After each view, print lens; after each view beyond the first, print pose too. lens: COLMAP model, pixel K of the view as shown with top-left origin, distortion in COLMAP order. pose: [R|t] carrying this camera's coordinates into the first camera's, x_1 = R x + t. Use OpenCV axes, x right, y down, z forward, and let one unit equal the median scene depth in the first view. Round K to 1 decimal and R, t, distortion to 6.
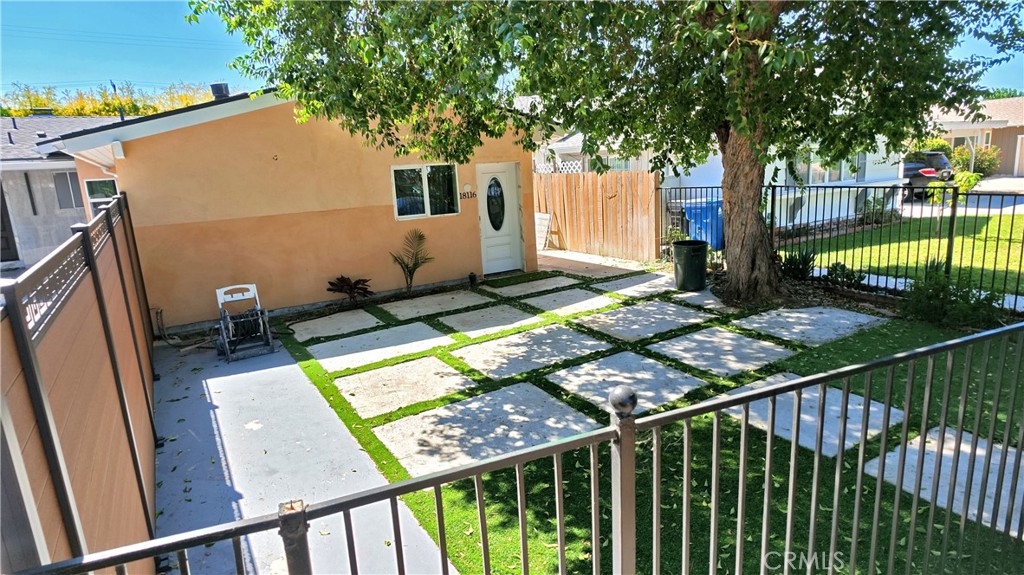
lens RADIAL K [[589.5, 0, 513.1], [0, 589.5, 290.0], [0, 0, 1]] dist [0.017411, -0.006071]
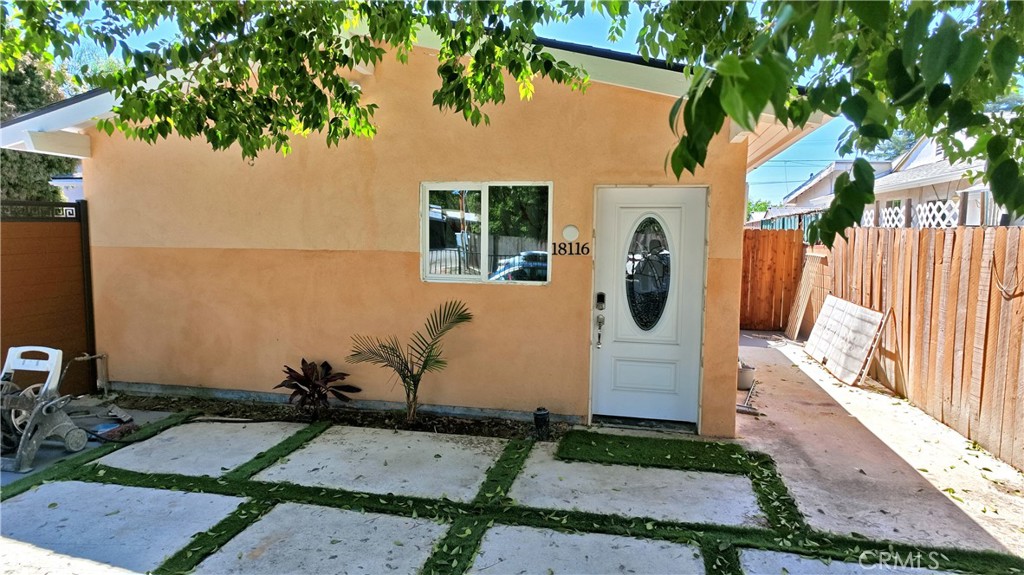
lens RADIAL K [[589.5, 0, 512.3], [0, 589.5, 288.5], [0, 0, 1]] dist [0.017411, -0.006071]
pose [[0.727749, 0.128100, -0.673774, 0.246370], [-0.195498, 0.980391, -0.024764, -0.118799], [0.657390, 0.149743, 0.738523, 0.679705]]
